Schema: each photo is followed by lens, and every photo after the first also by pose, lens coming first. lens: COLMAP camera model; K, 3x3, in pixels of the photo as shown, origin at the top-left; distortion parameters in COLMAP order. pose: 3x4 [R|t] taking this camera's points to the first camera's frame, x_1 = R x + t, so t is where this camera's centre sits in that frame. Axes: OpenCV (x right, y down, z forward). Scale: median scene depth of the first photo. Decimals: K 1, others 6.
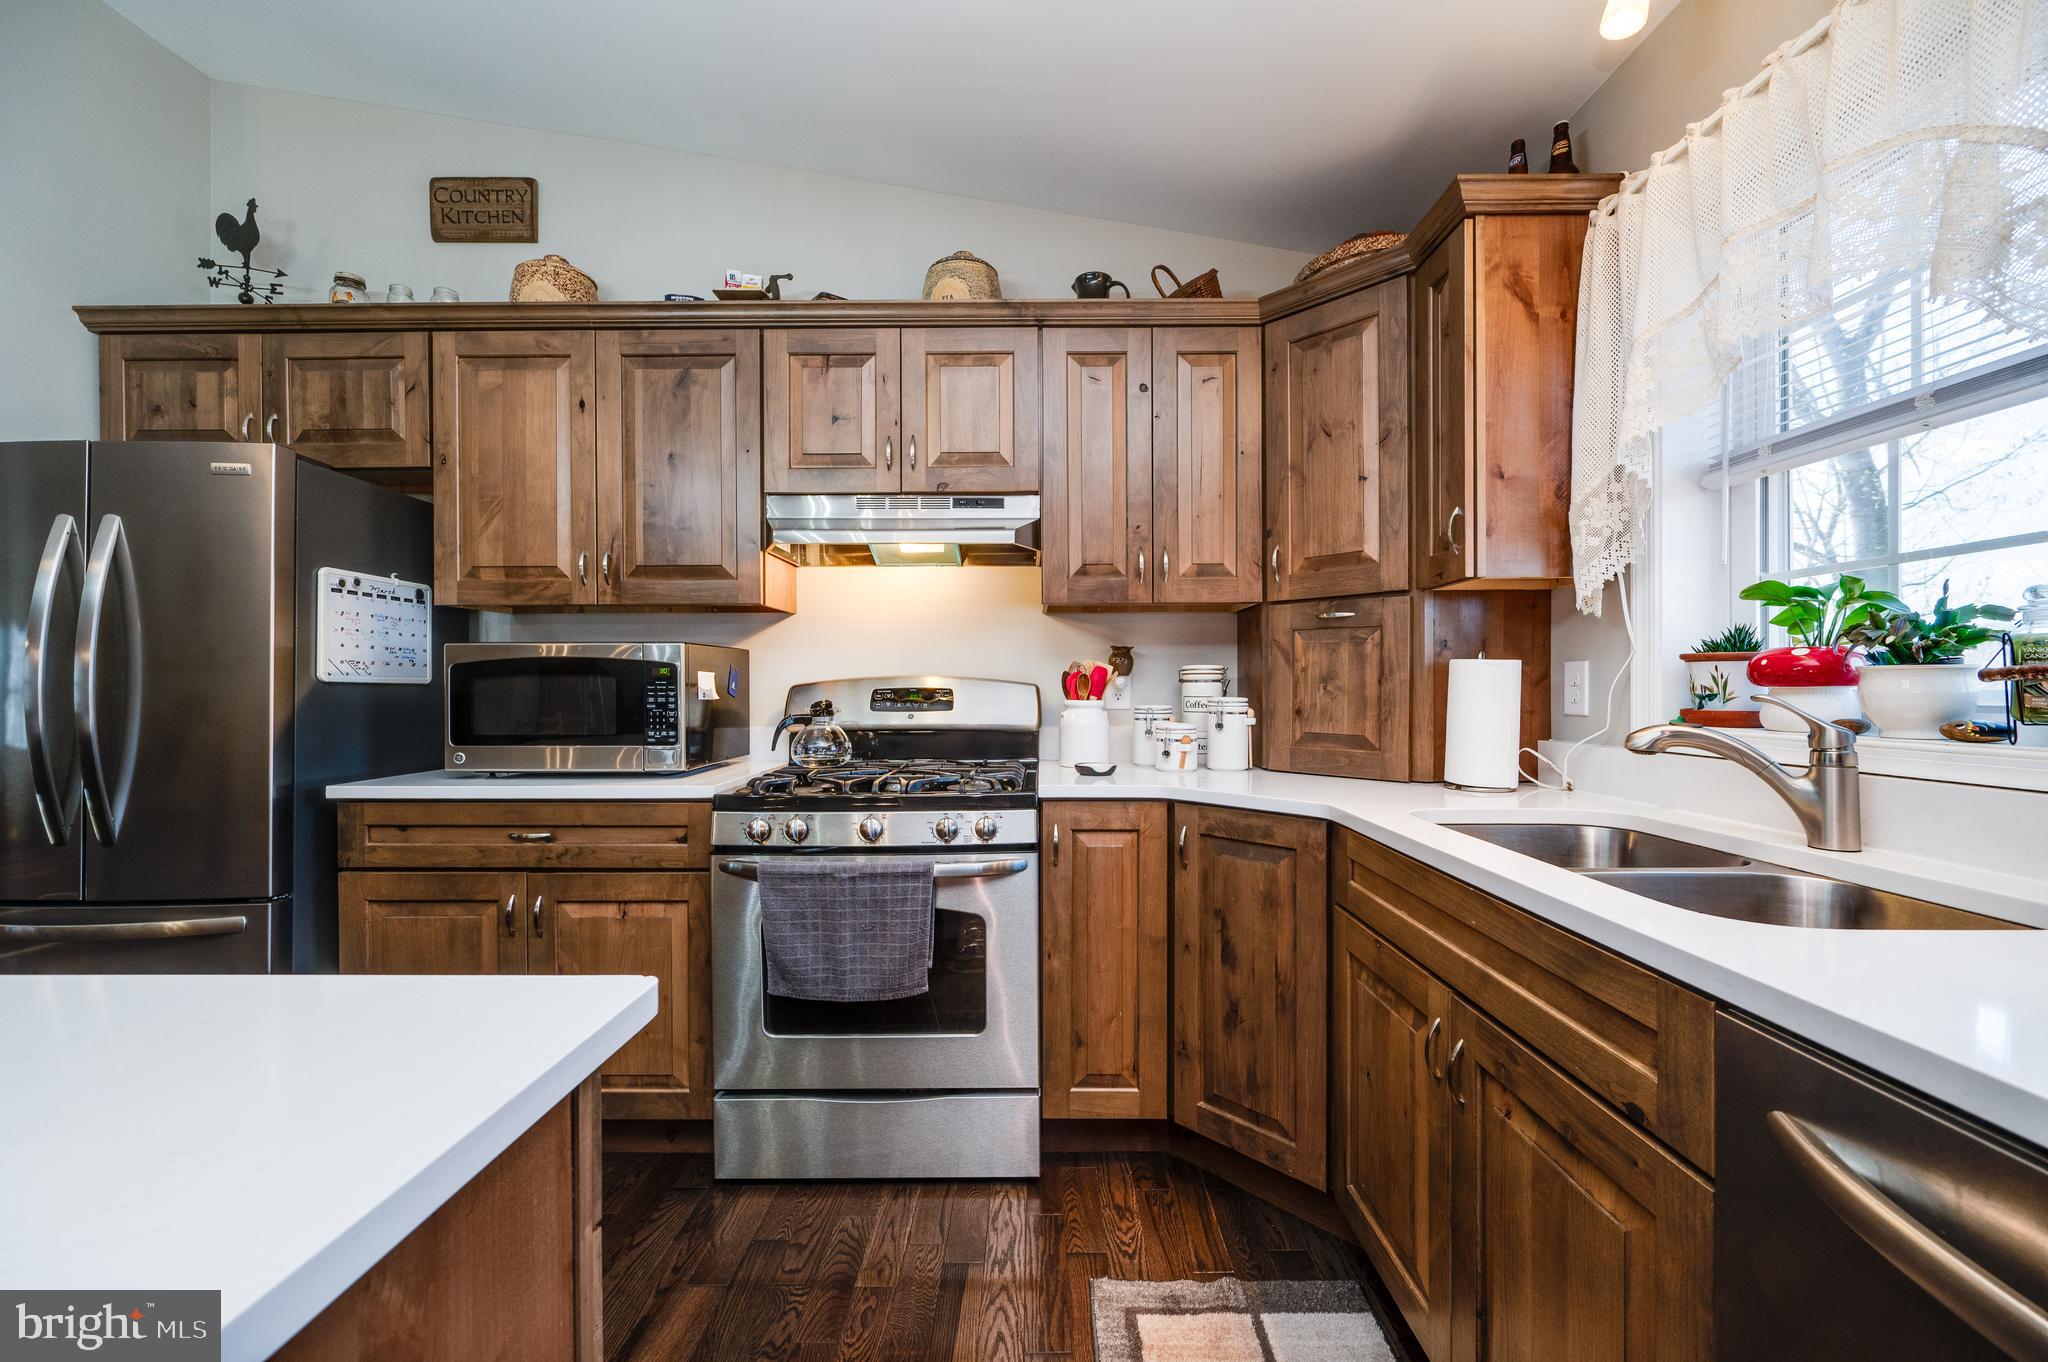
lens RADIAL K [[802.5, 0, 1038.3], [0, 802.5, 688.4], [0, 0, 1]] dist [-0.000786, -0.000127]
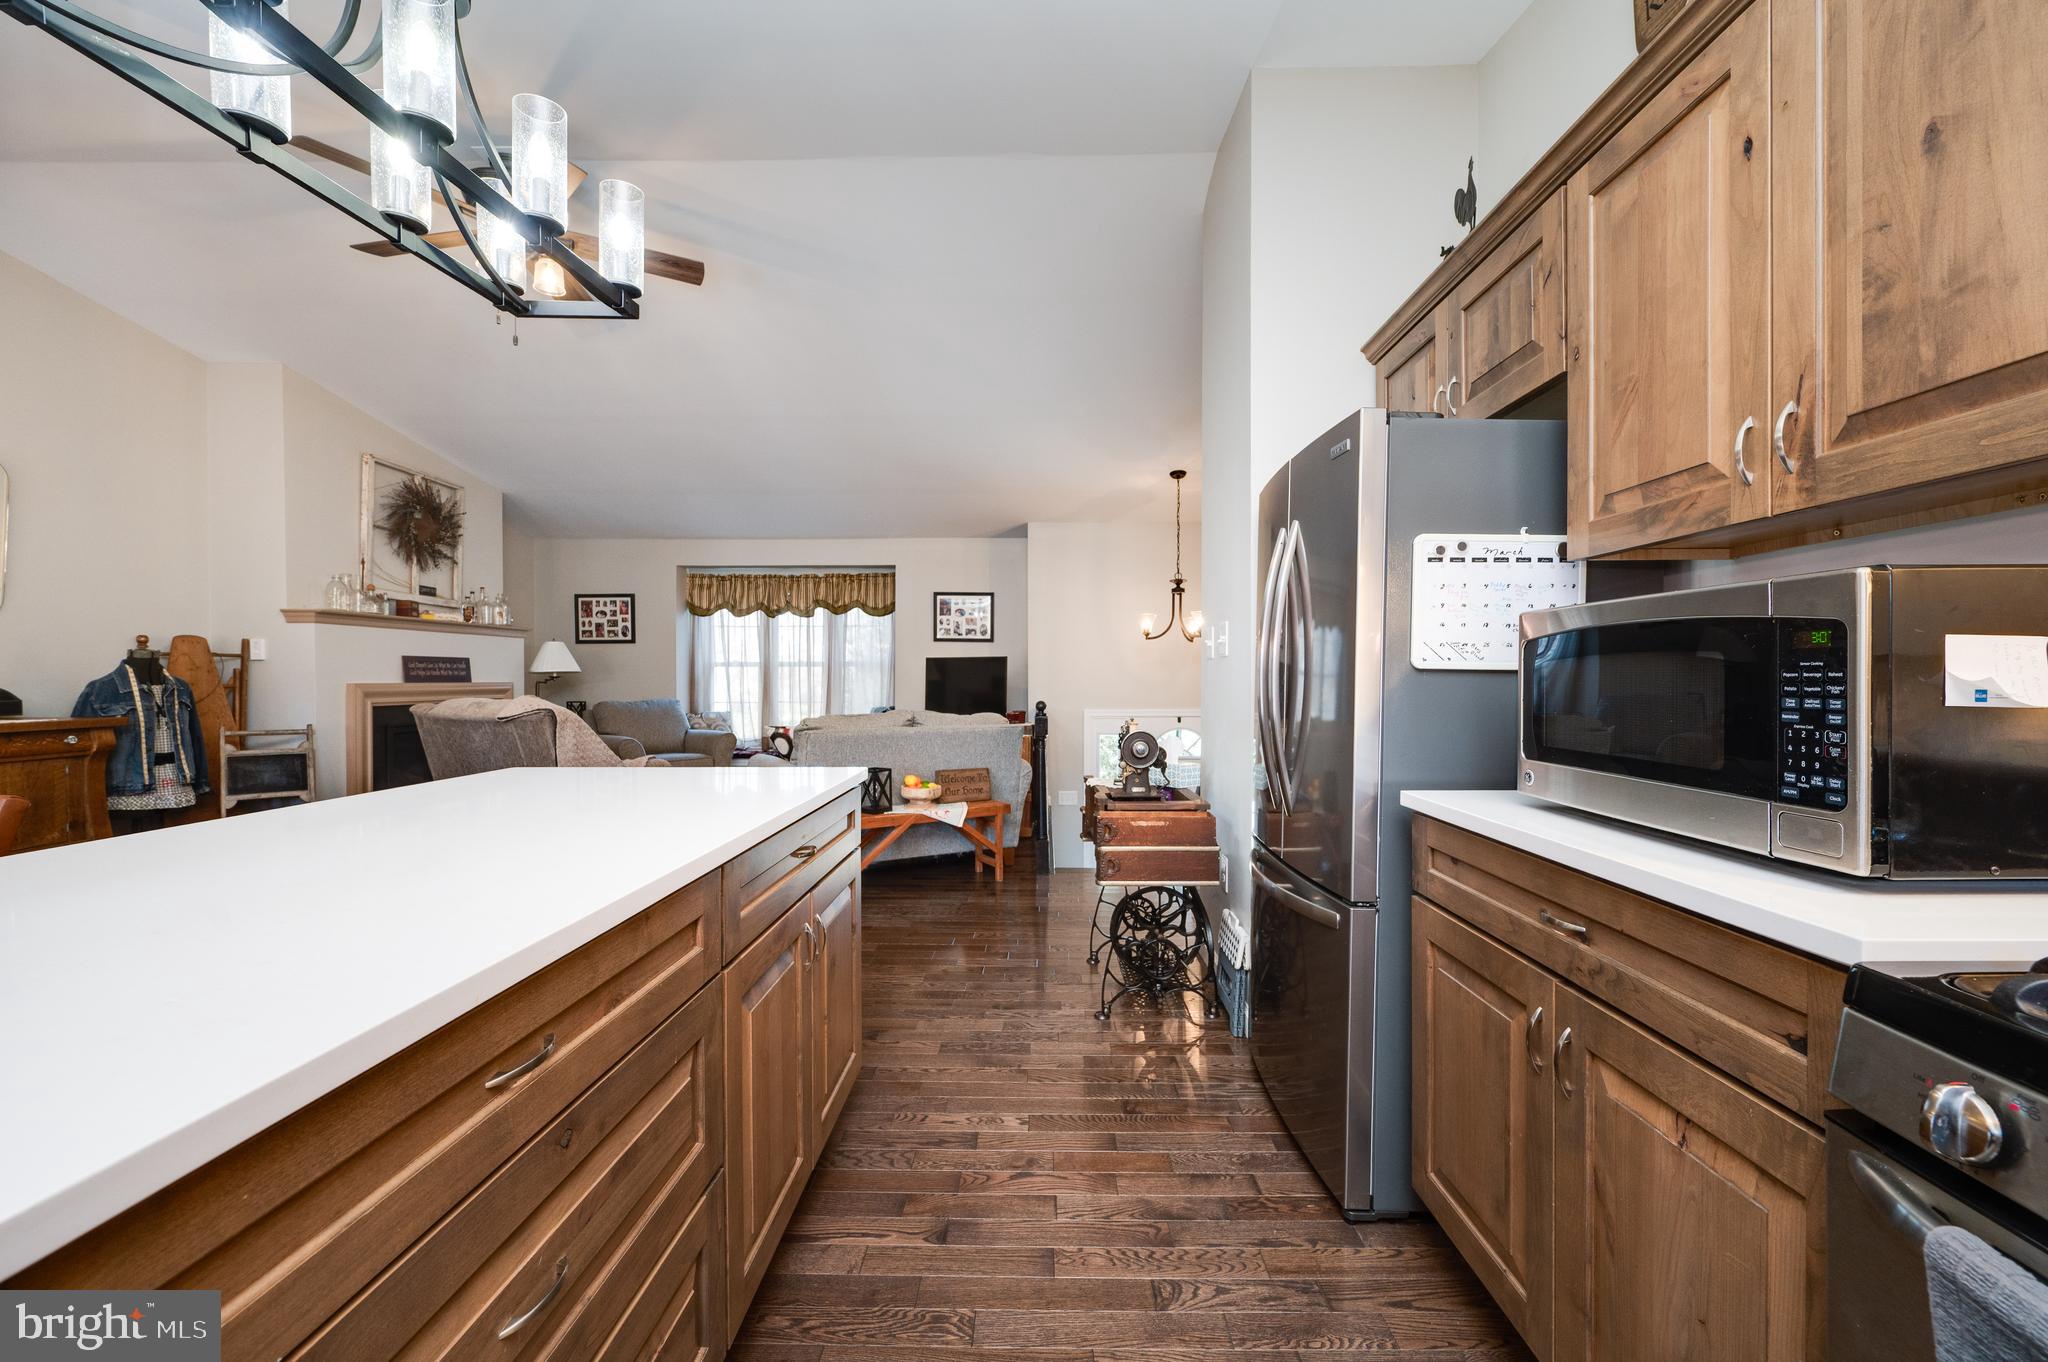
lens RADIAL K [[802.5, 0, 1026.2], [0, 802.5, 680.6], [0, 0, 1]] dist [-0.000786, -0.000127]
pose [[-0.020143, 0.007057, -0.999772, -0.023200], [-0.002707, 0.999971, 0.007113, -0.000354], [0.999793, 0.002850, -0.020124, 0.573257]]
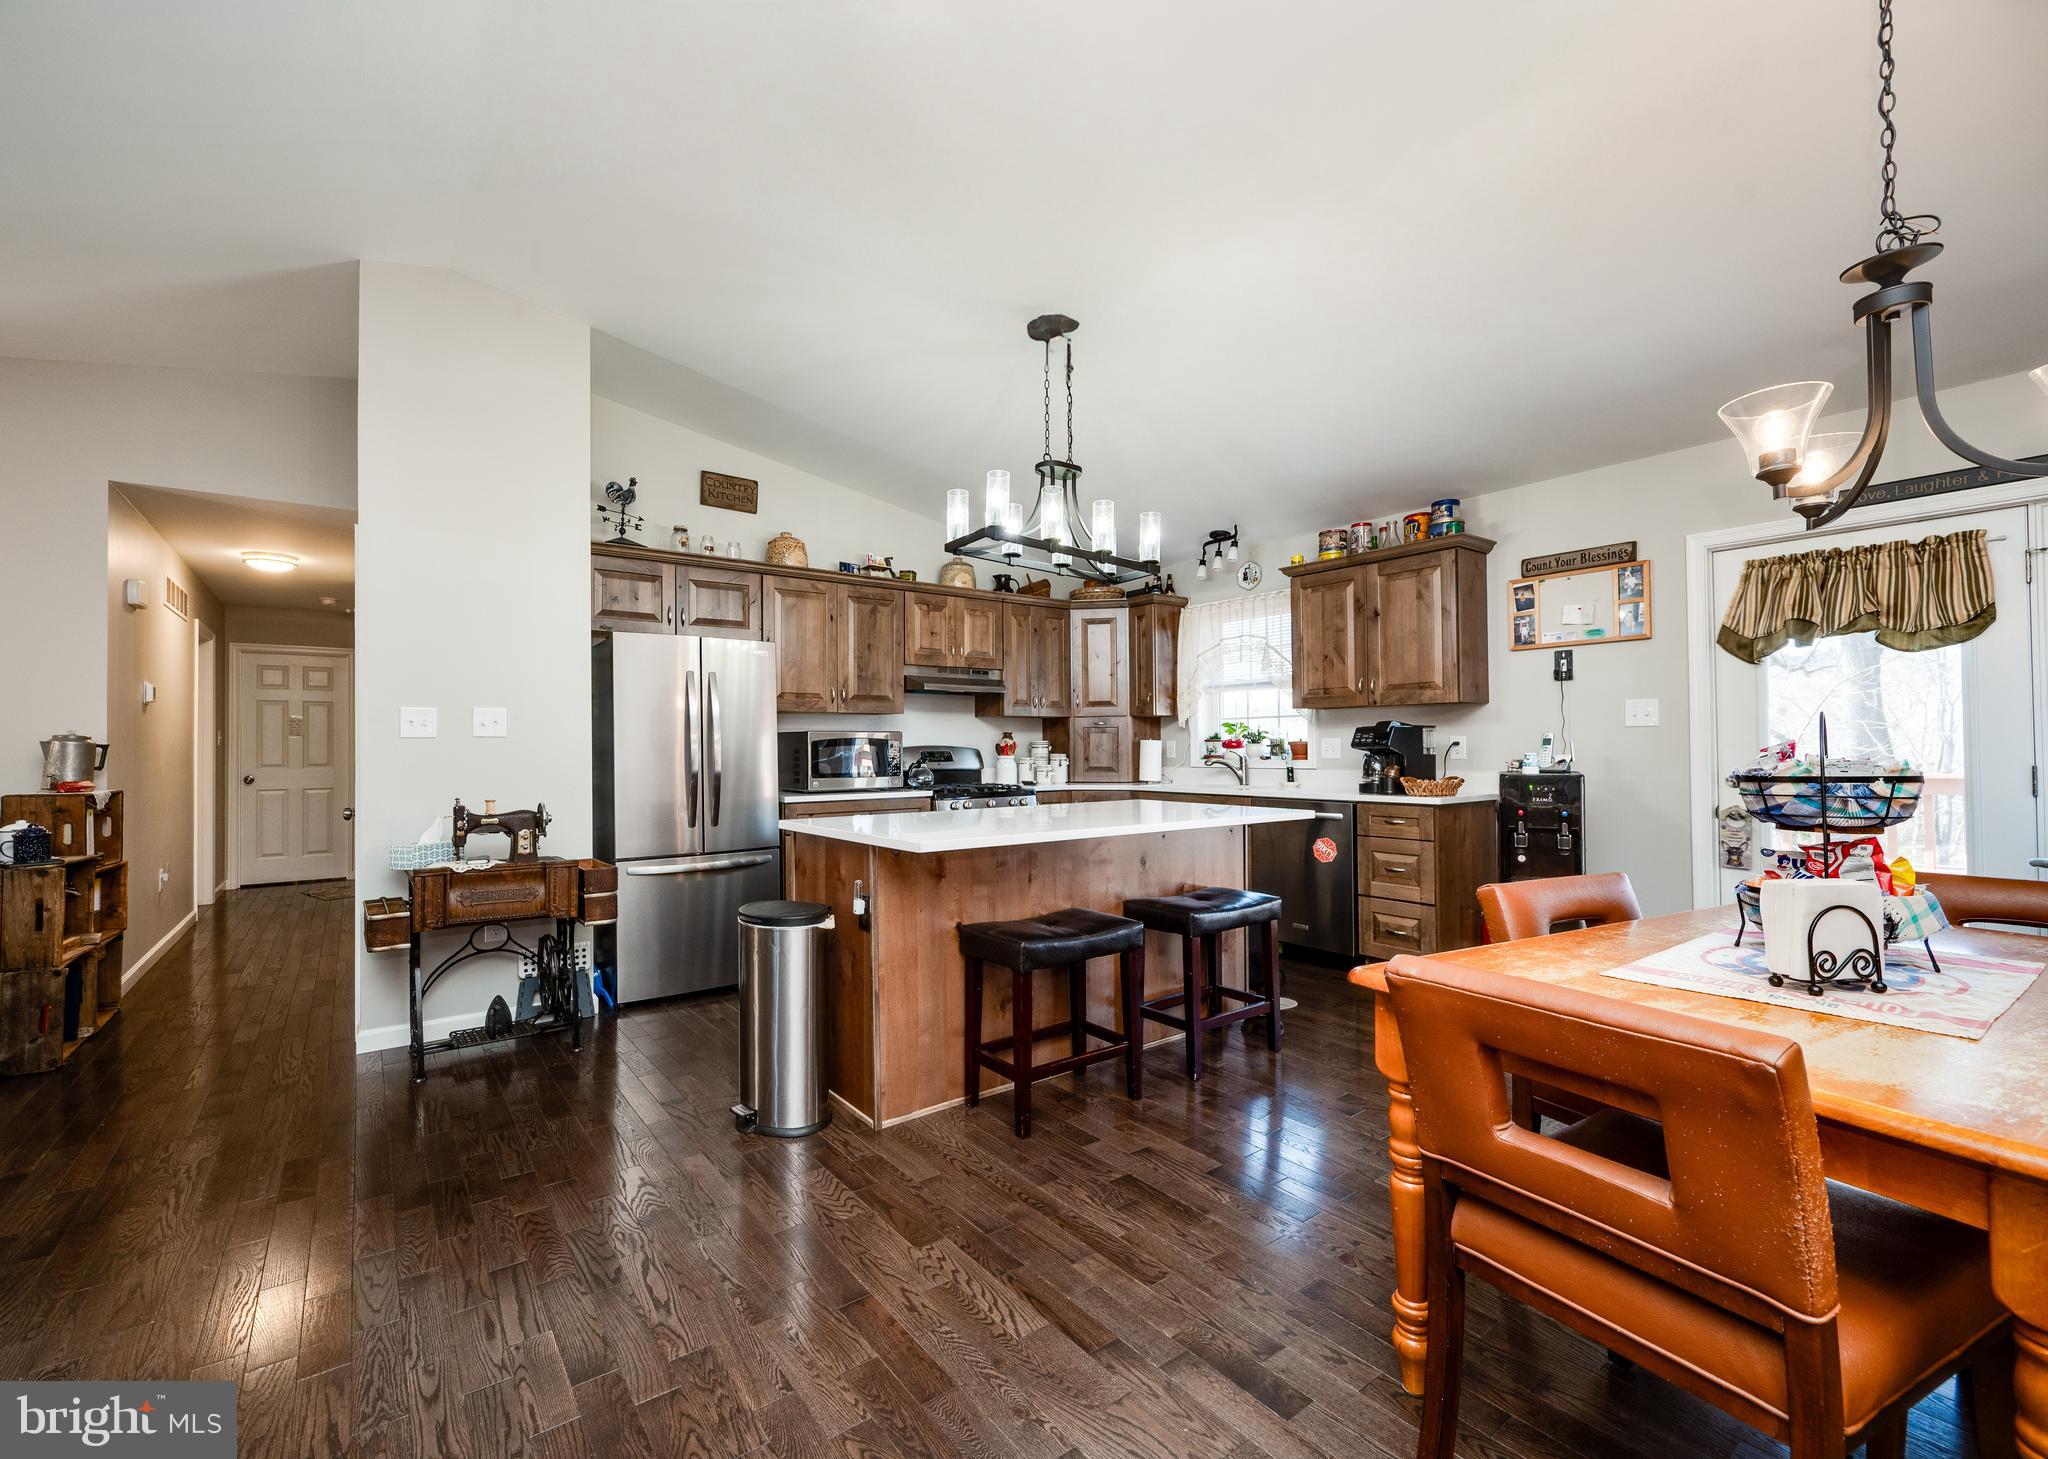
lens RADIAL K [[843.7, 0, 978.0], [0, 843.7, 735.9], [0, 0, 1]] dist [-0.004477, -0.000270]
pose [[0.803368, 0.002202, 0.595479, -1.696044], [0.009645, 0.999814, -0.016710, -0.004764], [-0.595405, 0.019168, 0.803197, -1.072454]]
